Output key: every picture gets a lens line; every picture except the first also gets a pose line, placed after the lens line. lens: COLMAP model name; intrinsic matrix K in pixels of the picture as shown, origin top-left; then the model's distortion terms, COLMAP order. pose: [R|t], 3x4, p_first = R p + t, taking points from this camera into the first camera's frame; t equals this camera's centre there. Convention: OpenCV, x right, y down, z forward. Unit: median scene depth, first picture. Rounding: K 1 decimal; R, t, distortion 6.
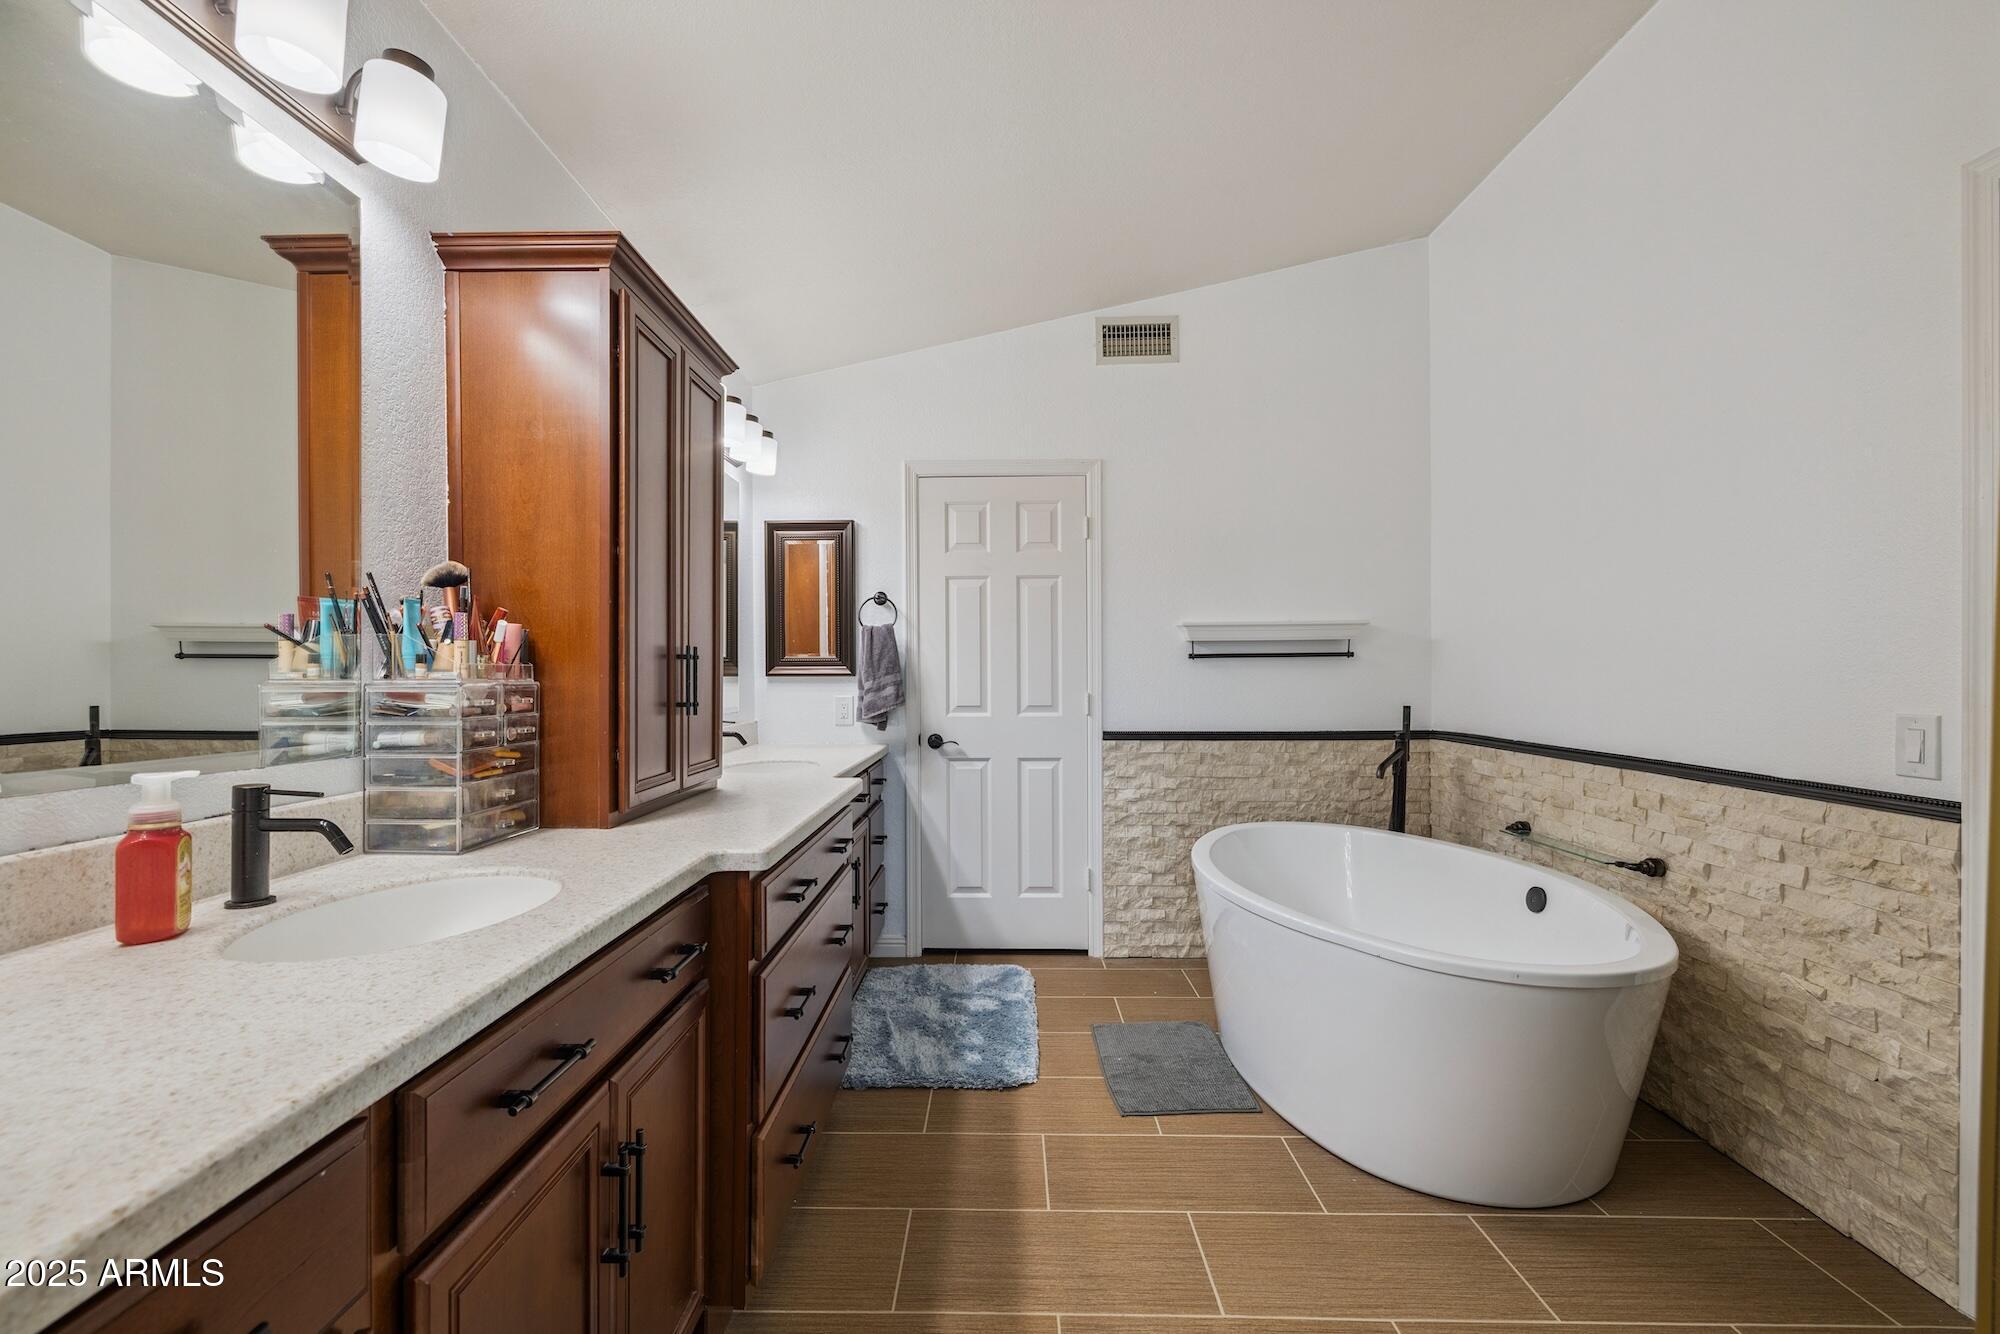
lens RADIAL K [[837.3, 0, 984.6], [0, 837.3, 667.8], [0, 0, 1]] dist [-0.002565, -0.000640]
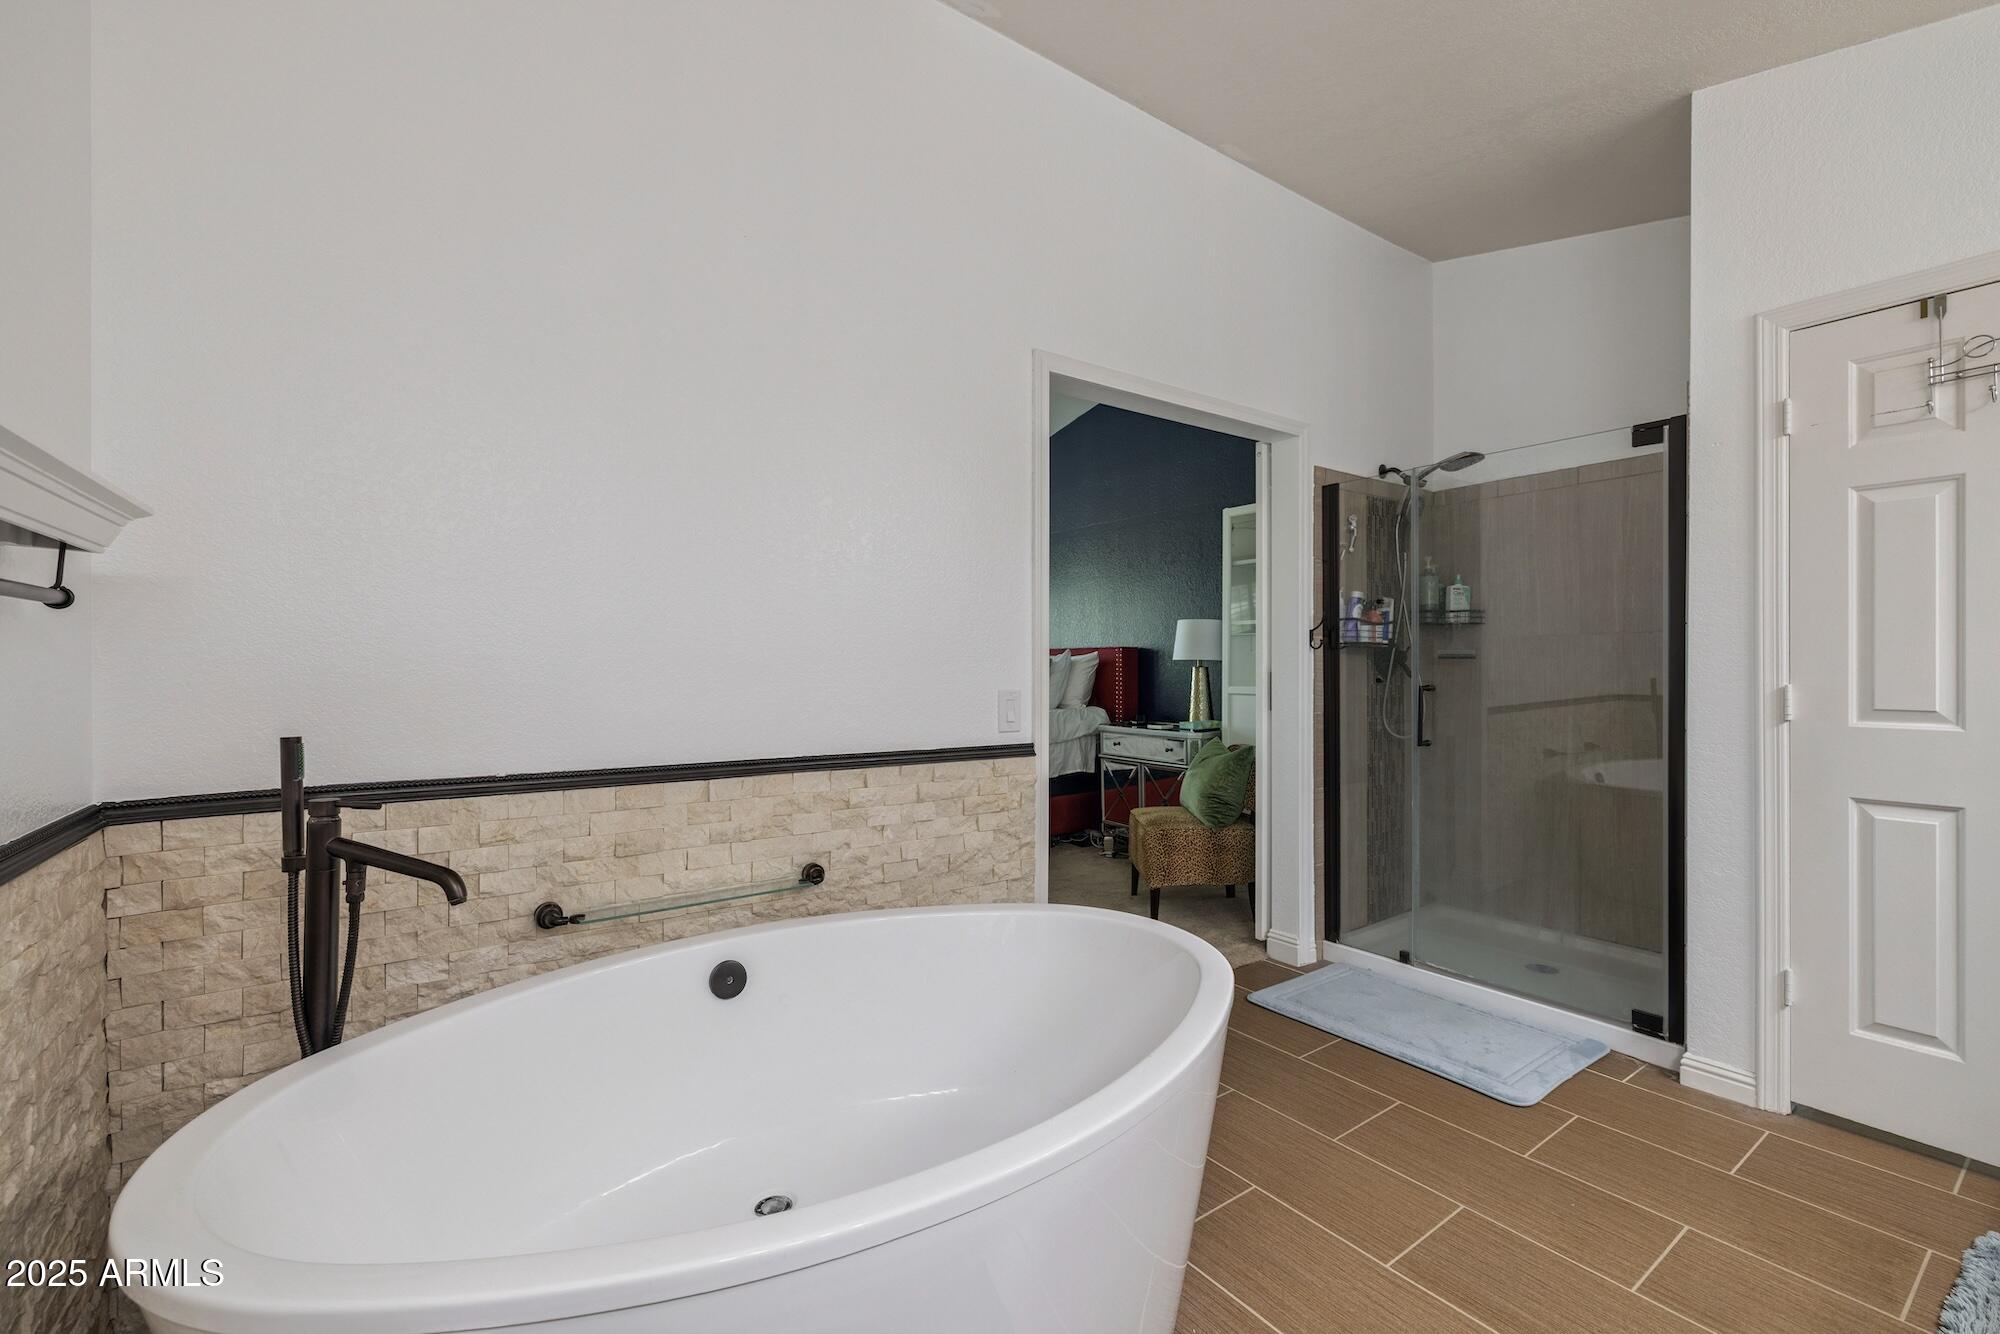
lens RADIAL K [[837.3, 0, 991.7], [0, 837.3, 663.9], [0, 0, 1]] dist [-0.002565, -0.000640]
pose [[-0.607514, 0.000136, 0.794309, -0.028197], [-0.008231, 0.999945, -0.006466, 0.008607], [-0.794266, -0.010466, -0.607480, 0.895420]]
